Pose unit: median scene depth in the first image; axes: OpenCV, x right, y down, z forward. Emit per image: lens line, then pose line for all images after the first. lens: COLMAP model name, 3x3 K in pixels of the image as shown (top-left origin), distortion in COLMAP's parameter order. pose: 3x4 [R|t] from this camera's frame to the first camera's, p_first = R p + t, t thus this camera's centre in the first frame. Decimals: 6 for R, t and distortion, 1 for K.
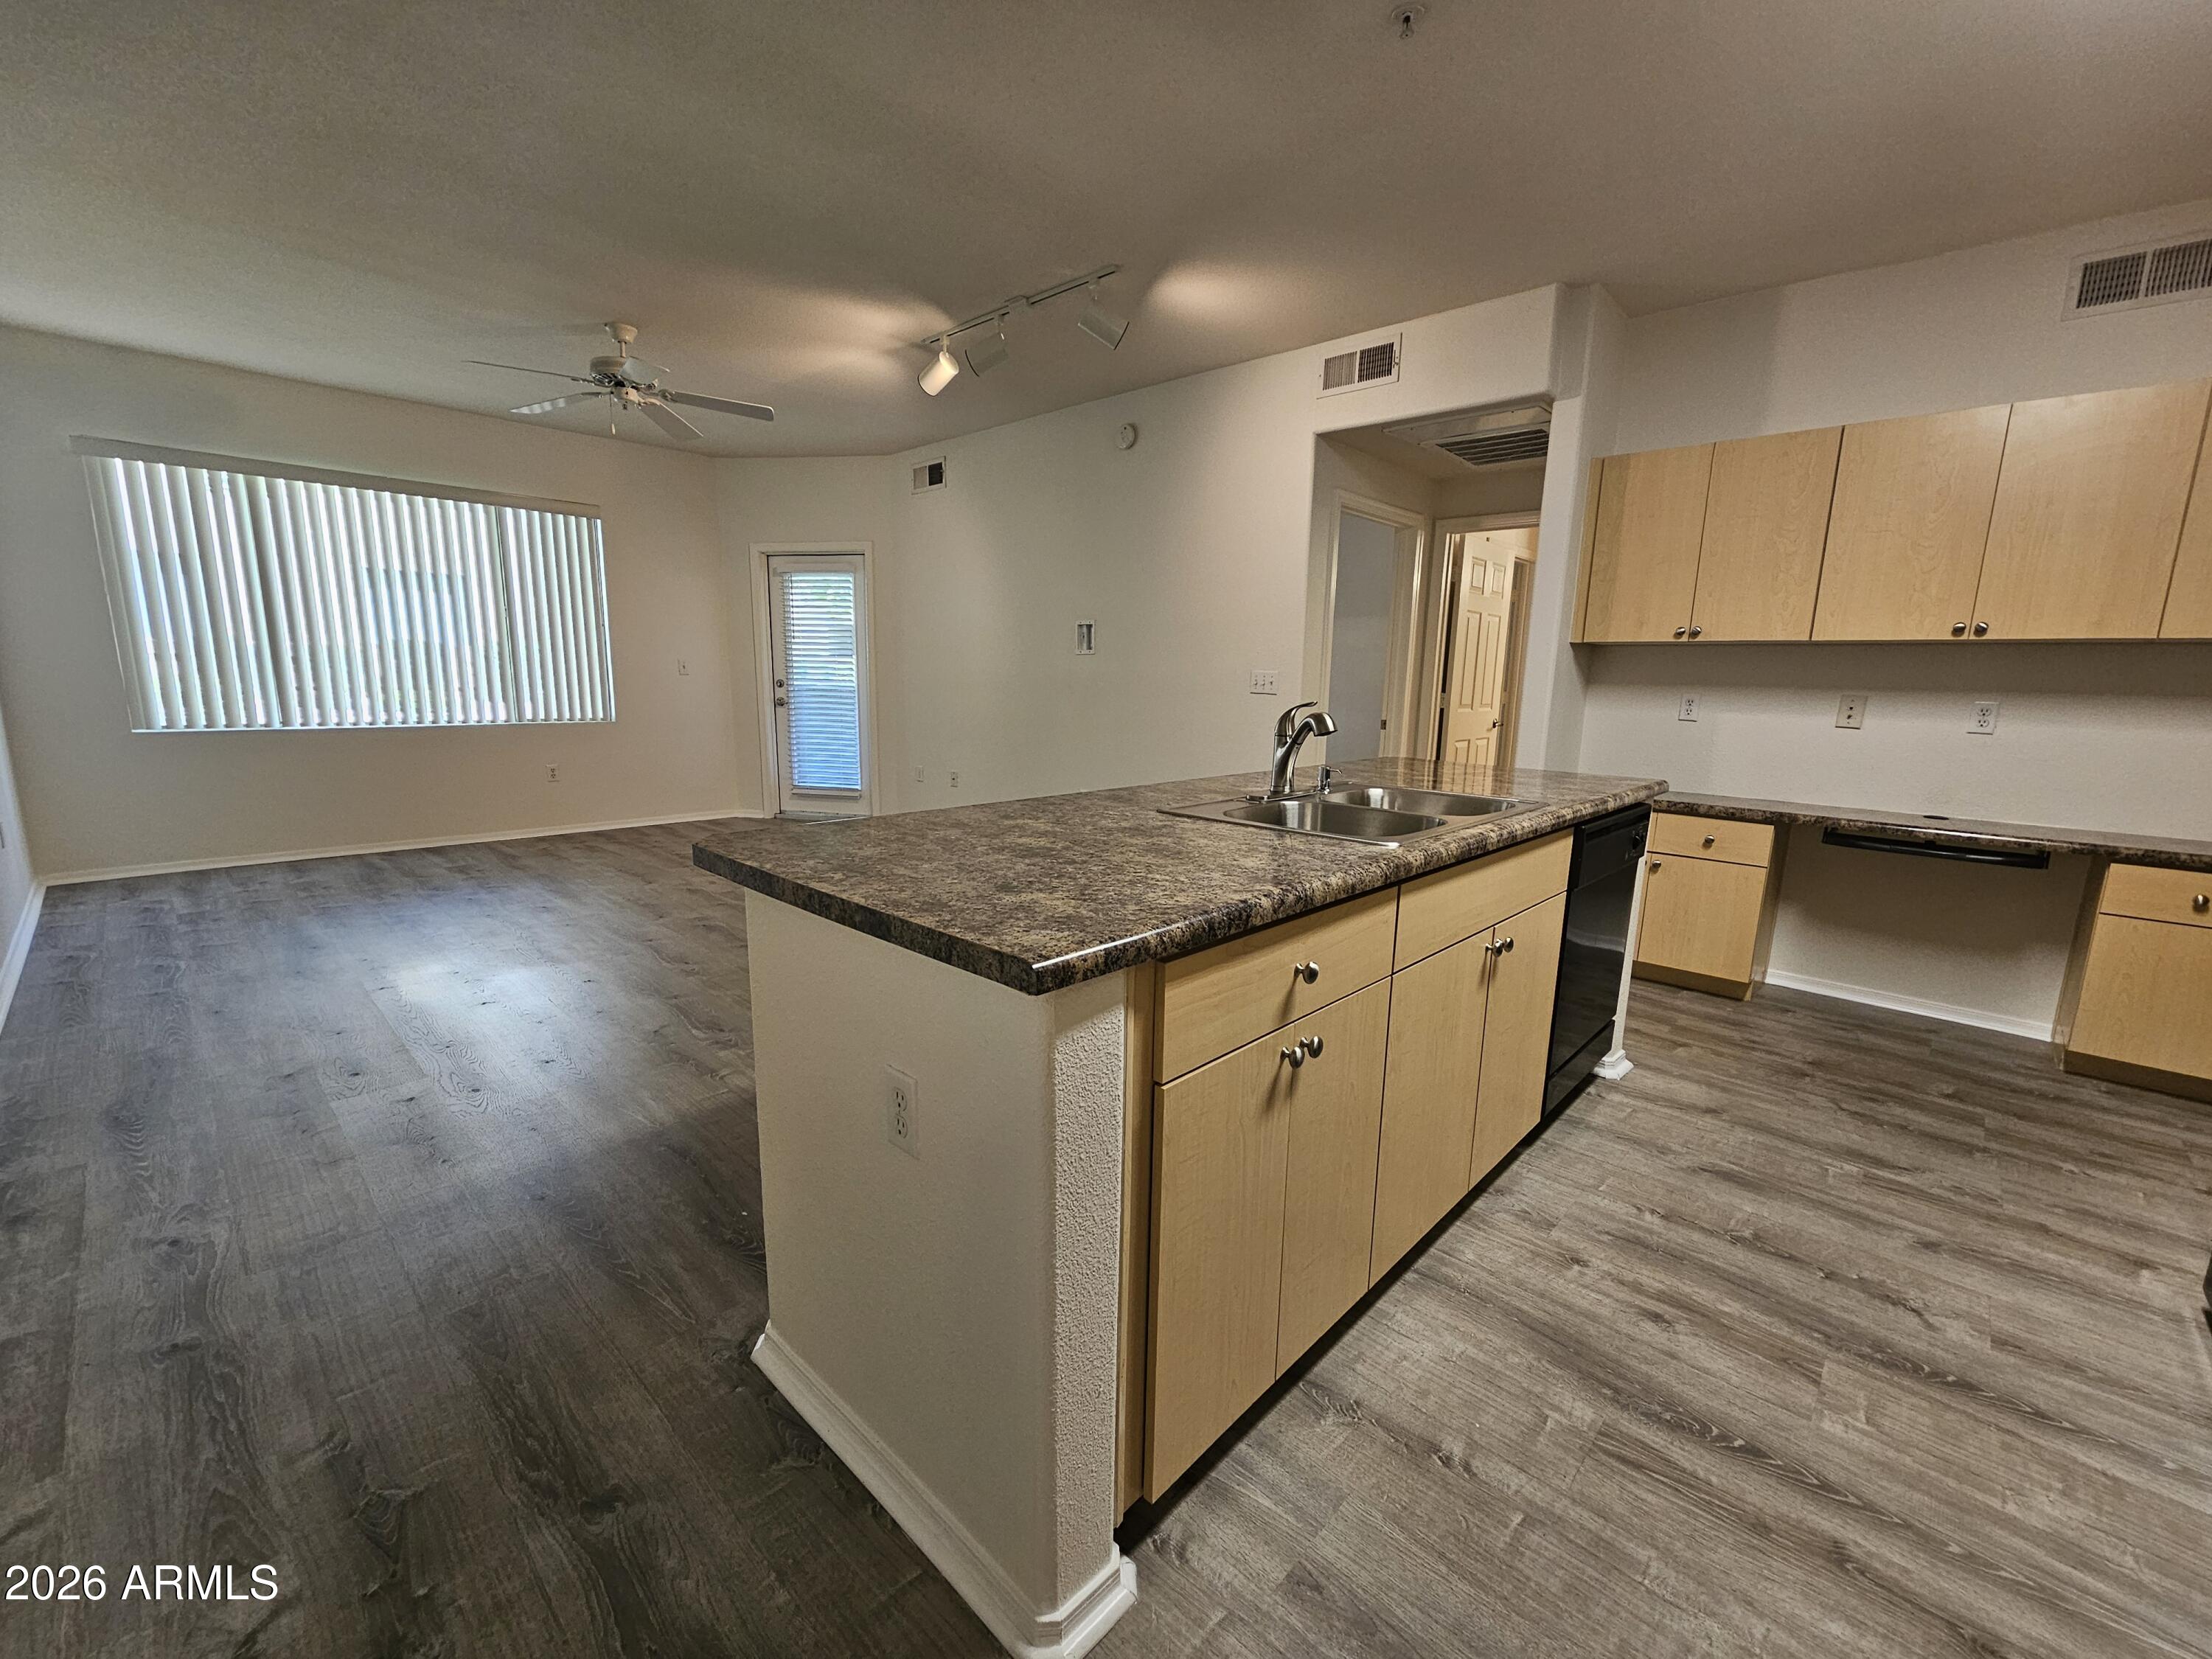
lens RADIAL K [[903.1, 0, 1110.4], [0, 903.1, 847.8], [0, 0, 1]] dist [-0.014014, 0.003034]
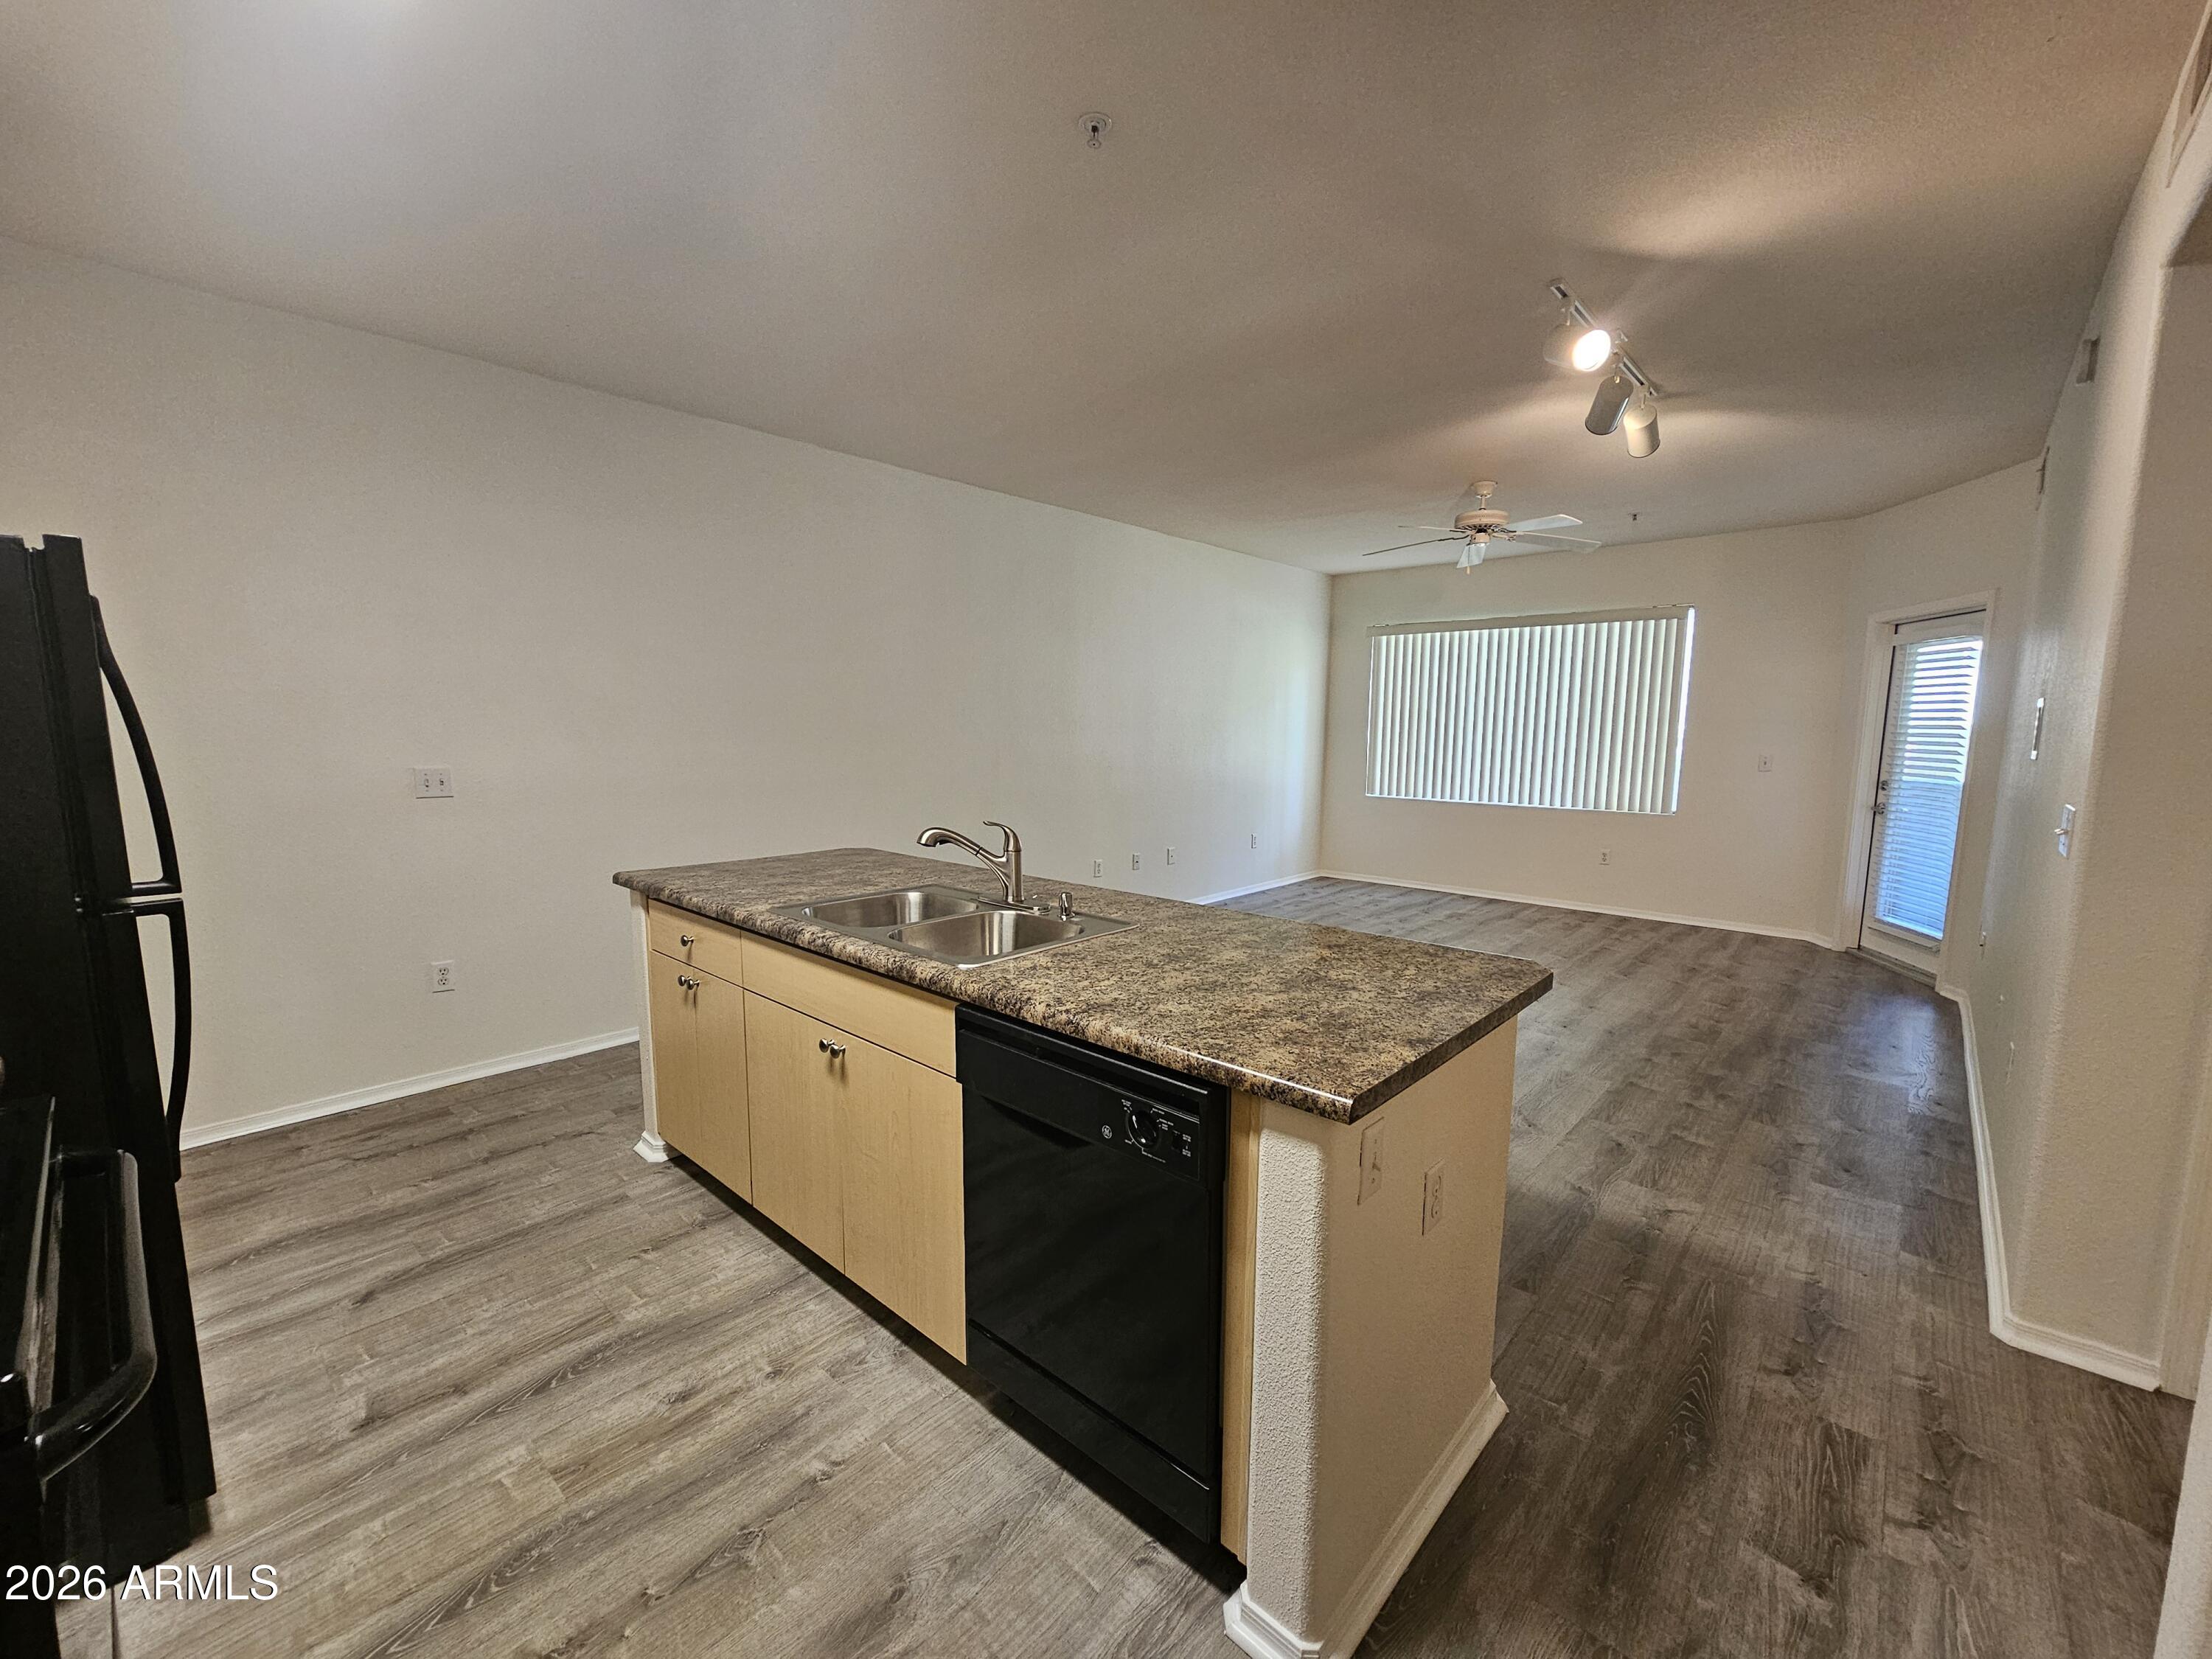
lens RADIAL K [[909.8, 0, 1106.0], [0, 909.8, 829.5], [0, 0, 1]] dist [-0.001622, -0.000523]
pose [[0.018456, 0.092278, -0.995562, 1.732667], [-0.195280, 0.976888, 0.086927, -0.358166], [0.980574, 0.192809, 0.036049, 1.396604]]
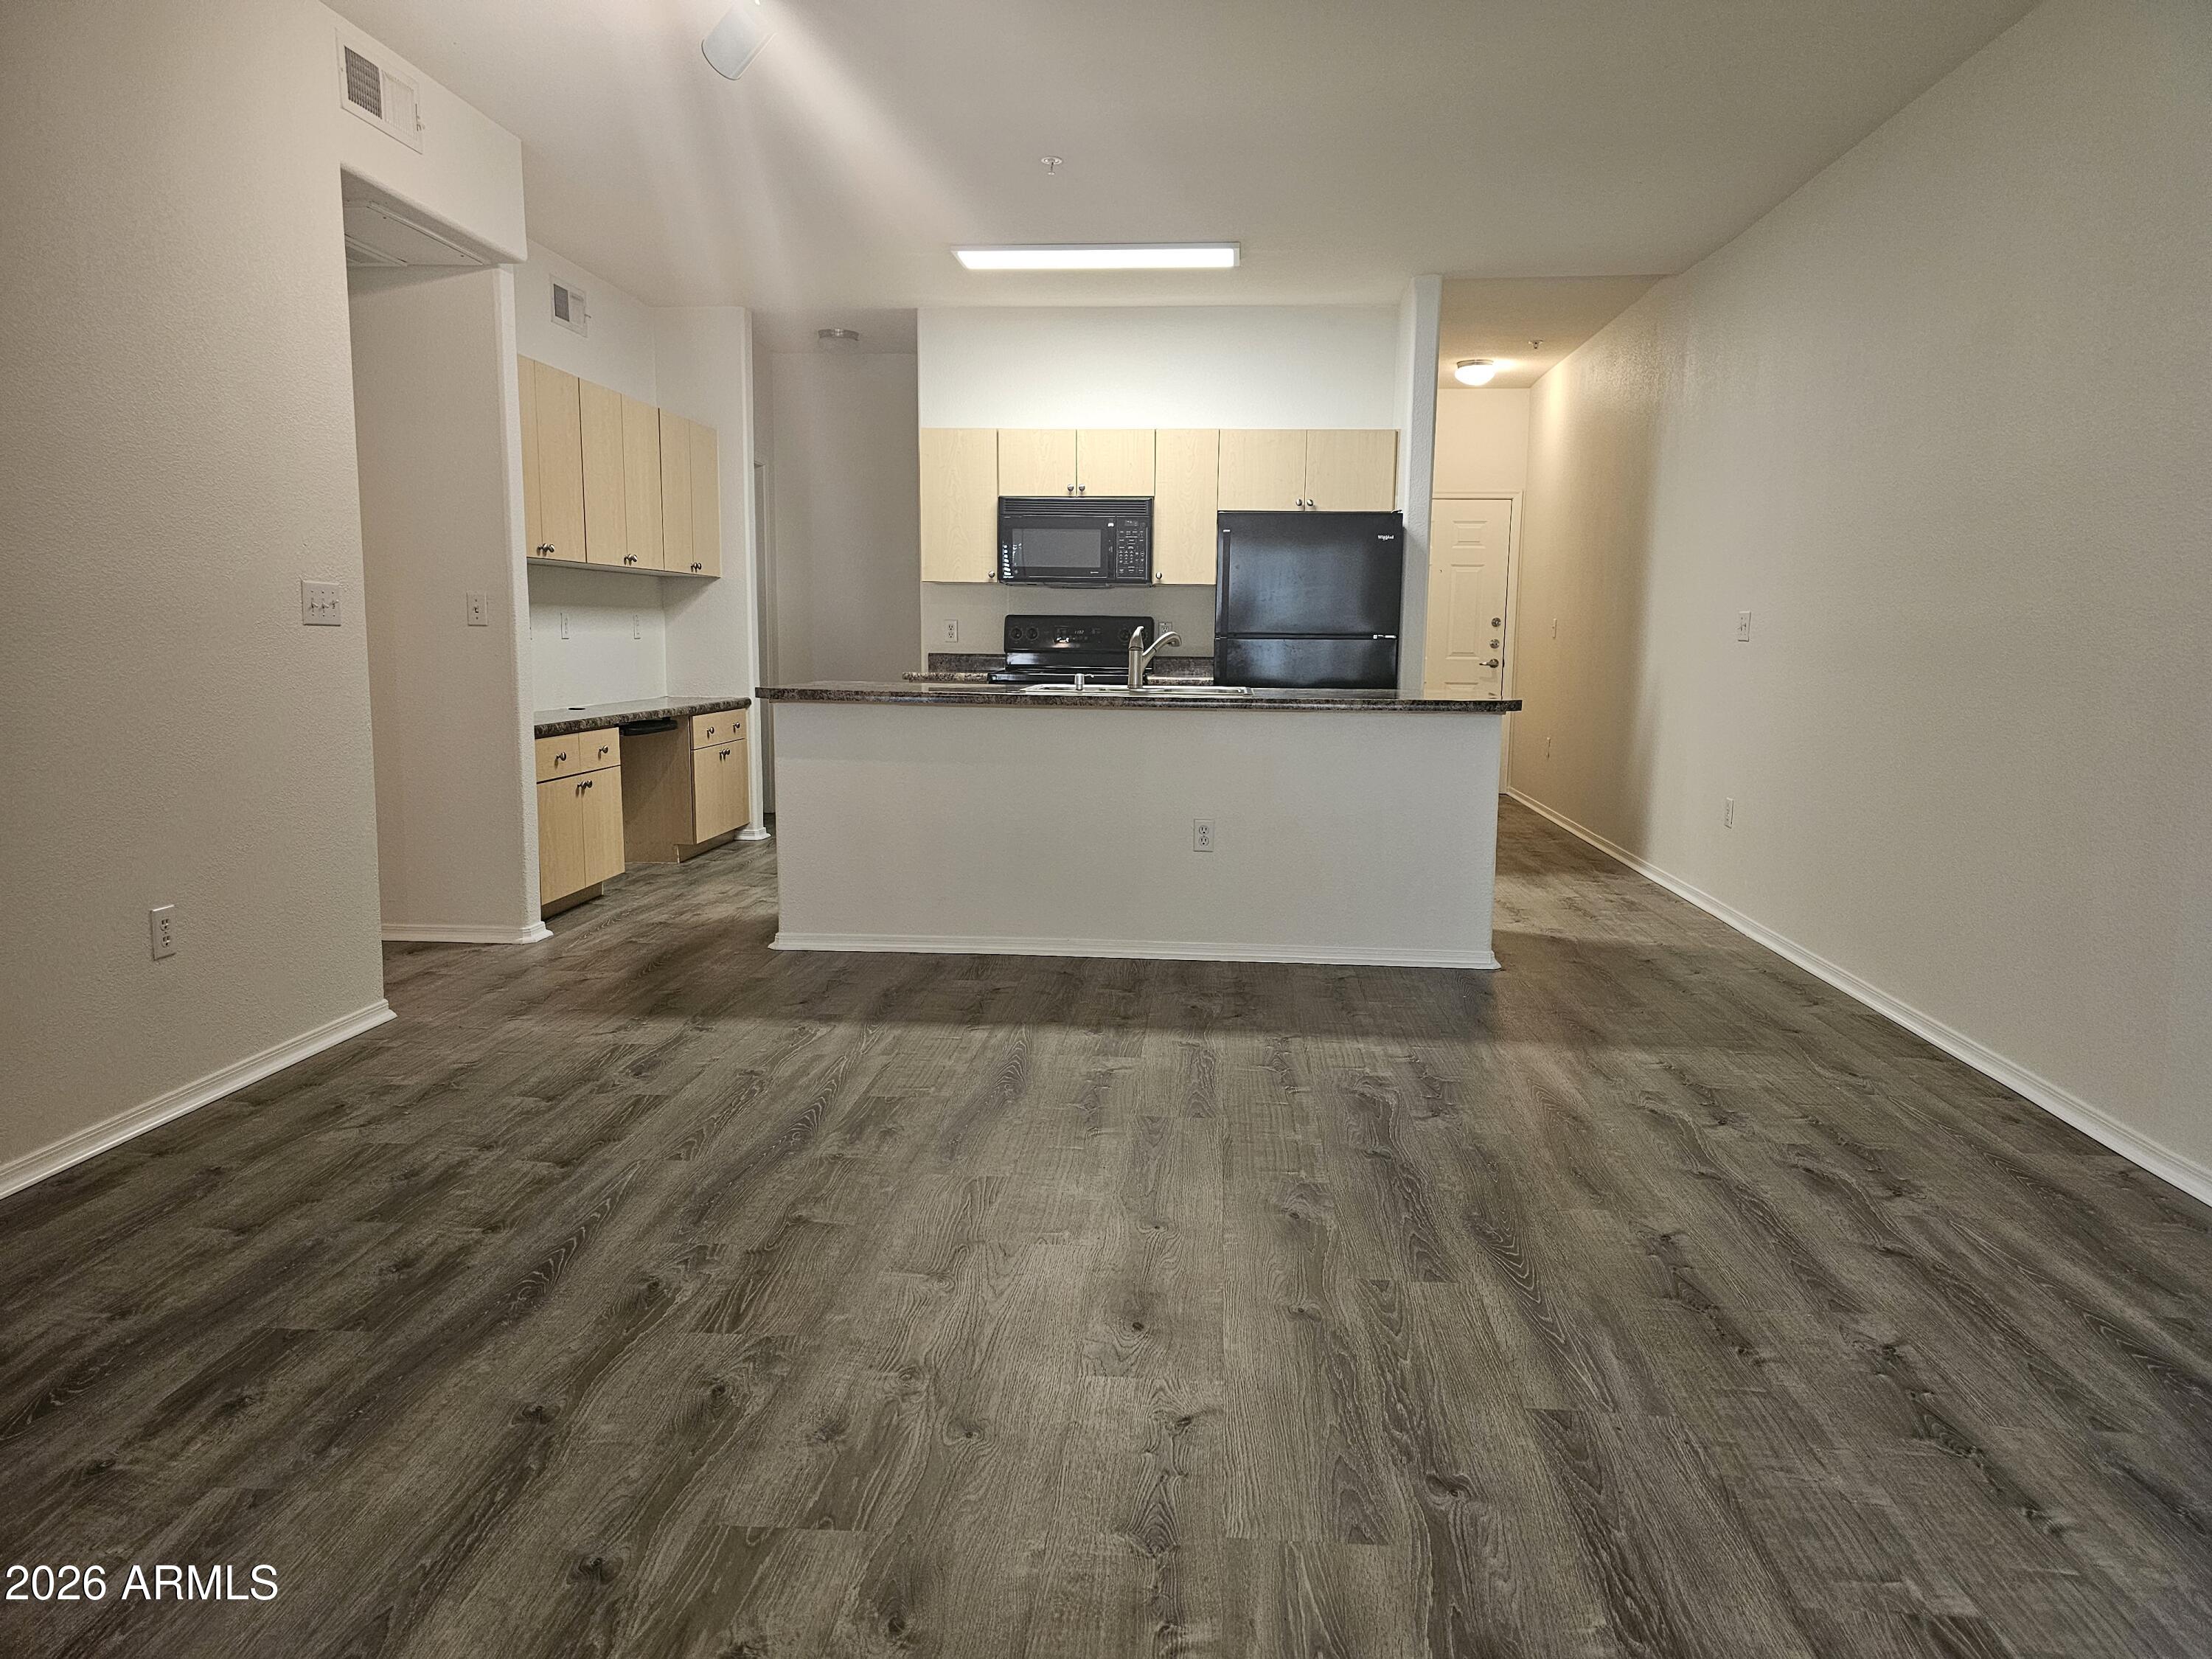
lens RADIAL K [[1463.8, 0, 1106.0], [0, 1463.8, 829.5], [0, 0, 1]] dist [0.021085, -0.000816]
pose [[-0.626907, -0.132483, 0.767747, -2.168831], [0.124343, 0.955790, 0.266465, -0.635014], [-0.769108, 0.262513, -0.582718, 3.281213]]
